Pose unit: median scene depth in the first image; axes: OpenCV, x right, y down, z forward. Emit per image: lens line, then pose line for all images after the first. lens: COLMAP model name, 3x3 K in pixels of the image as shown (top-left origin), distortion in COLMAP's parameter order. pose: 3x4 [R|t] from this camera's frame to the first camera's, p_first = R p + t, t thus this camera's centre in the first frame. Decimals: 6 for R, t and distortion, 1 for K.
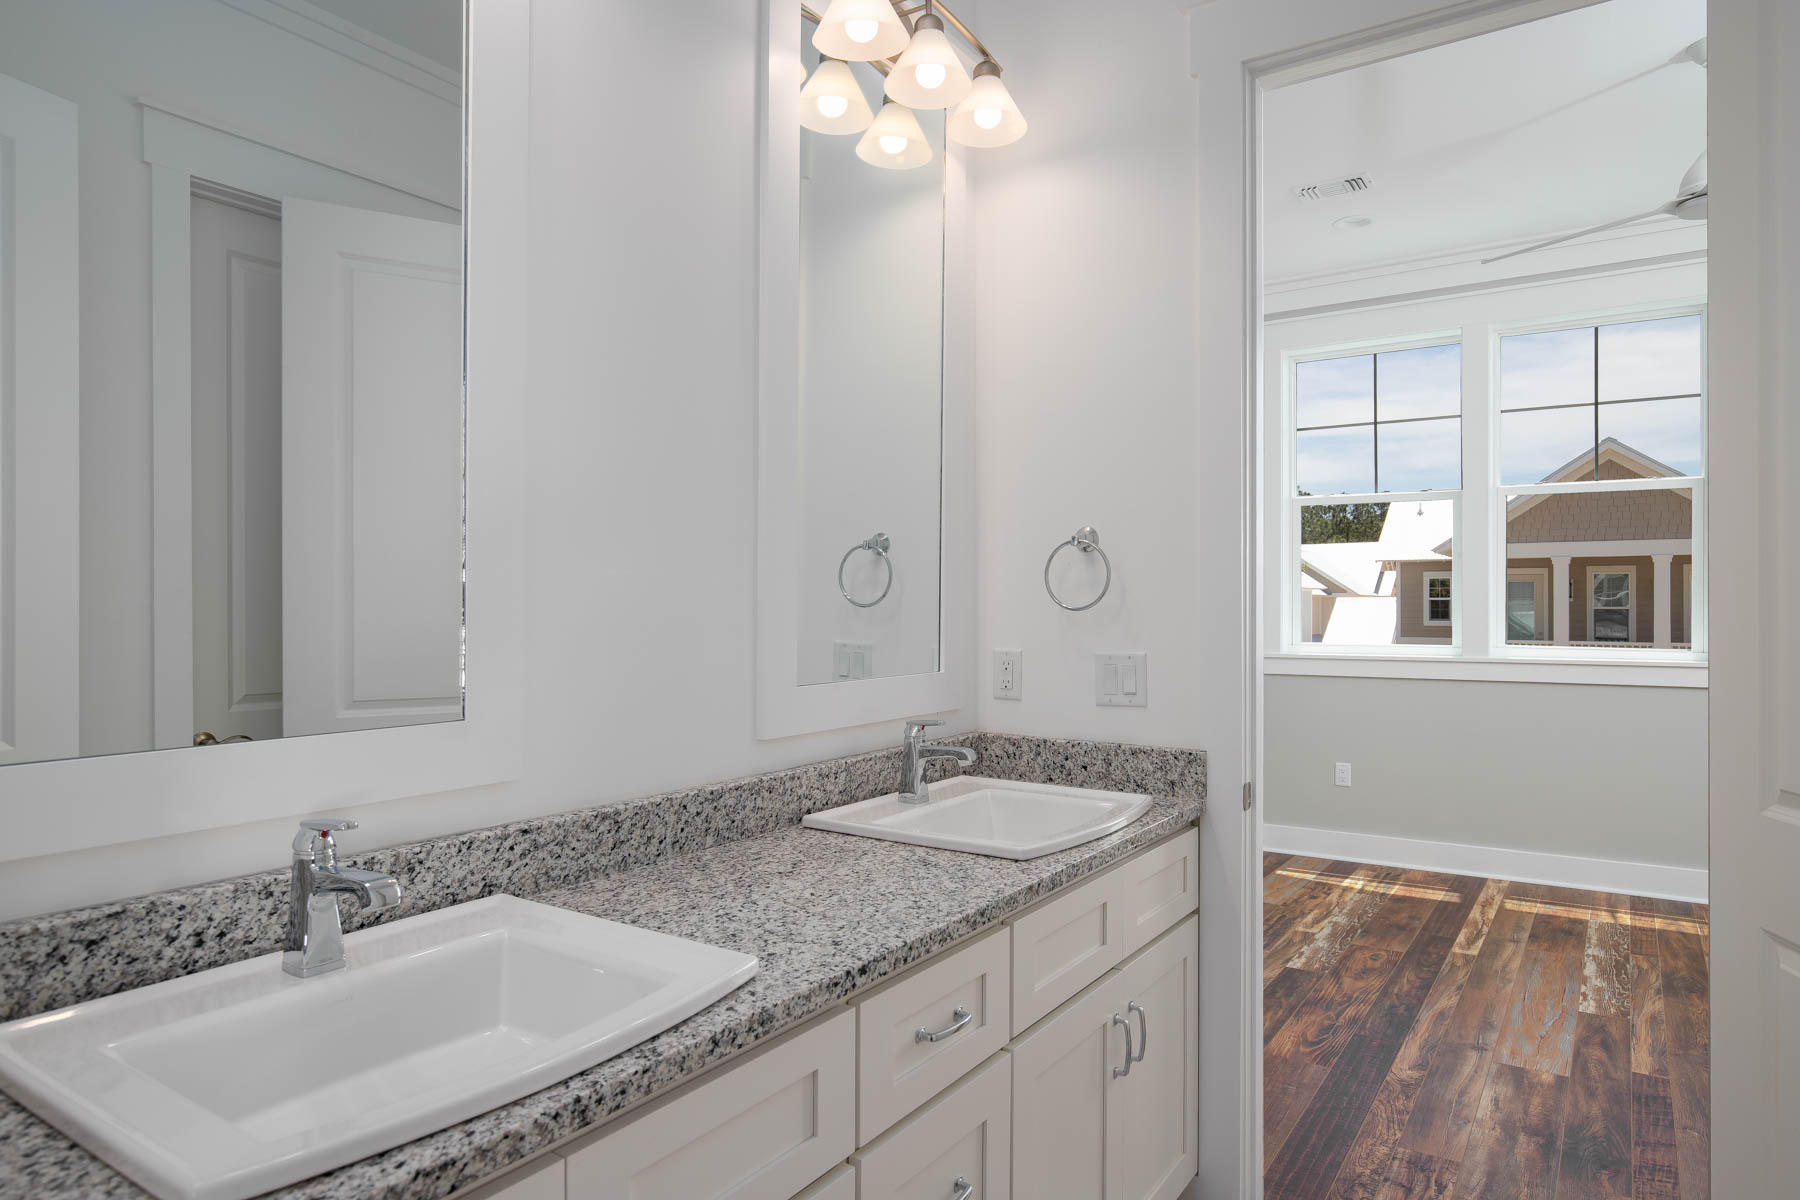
lens RADIAL K [[1081.5, 0, 904.6], [0, 1081.5, 605.7], [0, 0, 1]] dist [-0.004472, 0.000039]
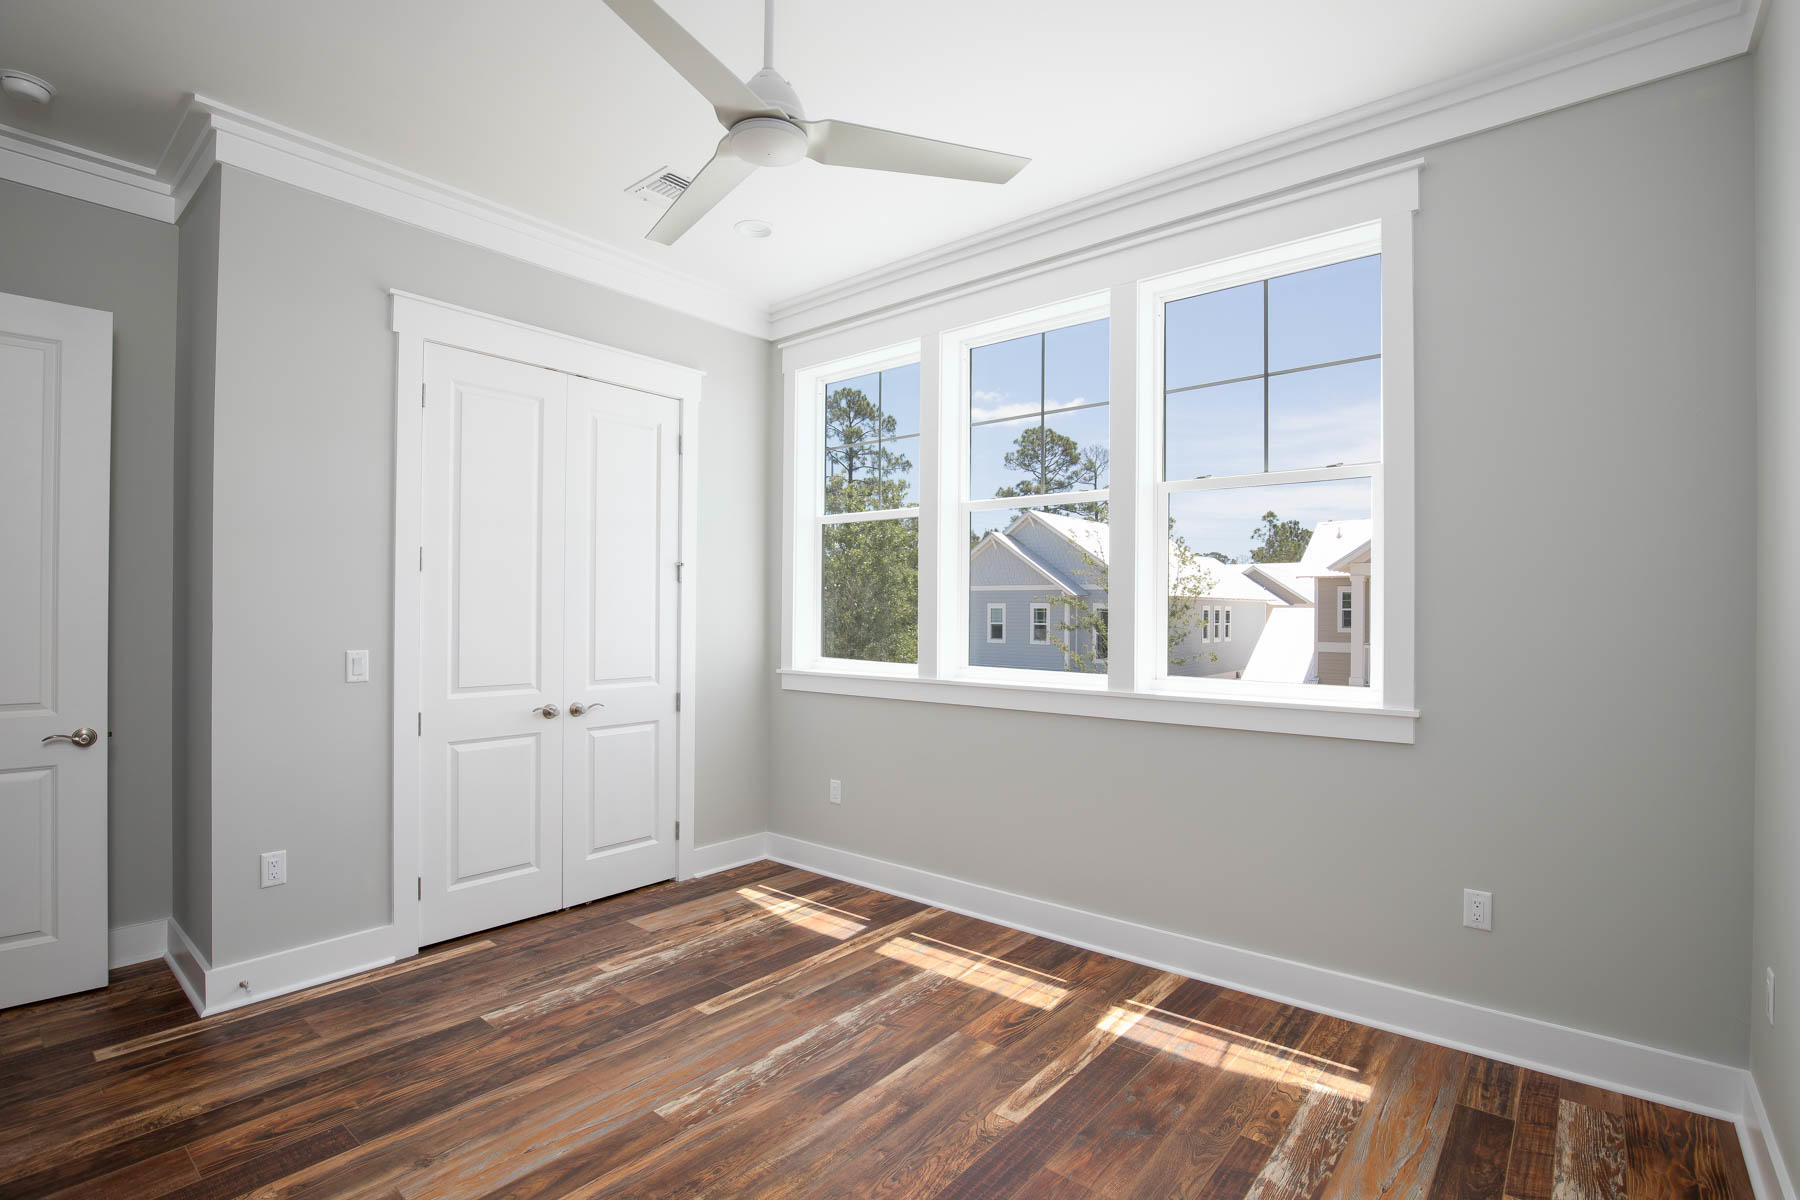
lens RADIAL K [[849.0, 0, 897.2], [0, 849.0, 598.1], [0, 0, 1]] dist [-0.012149, 0.000573]
pose [[0.993581, 0.007000, -0.112906, 0.742376], [-0.008485, 0.999884, -0.012679, -0.020738], [0.112804, 0.013556, 0.993525, 0.291273]]
